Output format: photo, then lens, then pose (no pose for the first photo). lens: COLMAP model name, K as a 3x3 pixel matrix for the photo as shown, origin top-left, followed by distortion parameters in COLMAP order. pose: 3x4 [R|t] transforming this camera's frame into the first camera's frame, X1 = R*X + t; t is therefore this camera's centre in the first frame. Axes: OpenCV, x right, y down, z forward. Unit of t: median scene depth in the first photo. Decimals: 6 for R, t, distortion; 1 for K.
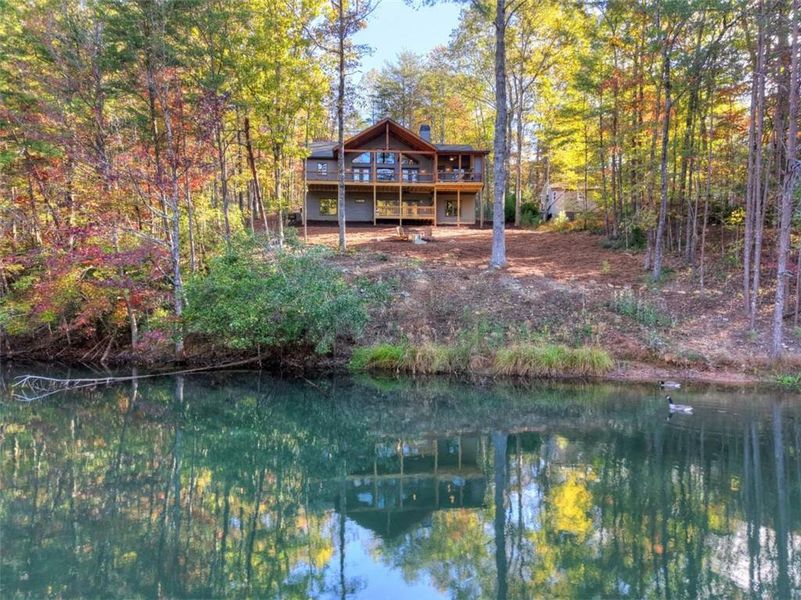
lens RADIAL K [[568.3, 0, 400.1], [0, 568.3, 301.9], [0, 0, 1]] dist [0.000539, -0.000059]
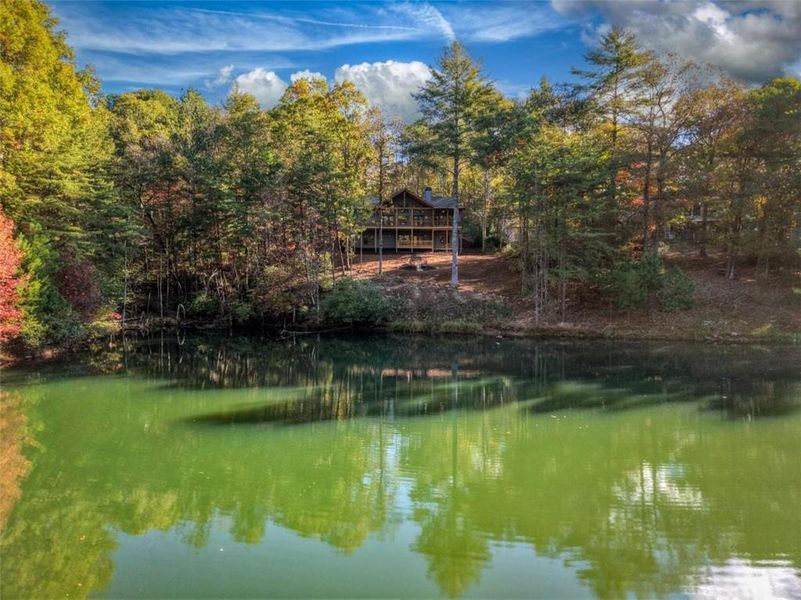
lens RADIAL K [[568.3, 0, 400.7], [0, 568.3, 298.4], [0, 0, 1]] dist [0.000539, -0.000059]
pose [[0.999258, 0.005585, -0.038105, 0.059201], [-0.004461, 0.999554, 0.029514, -0.084937], [0.038253, -0.029322, 0.998838, -1.258797]]
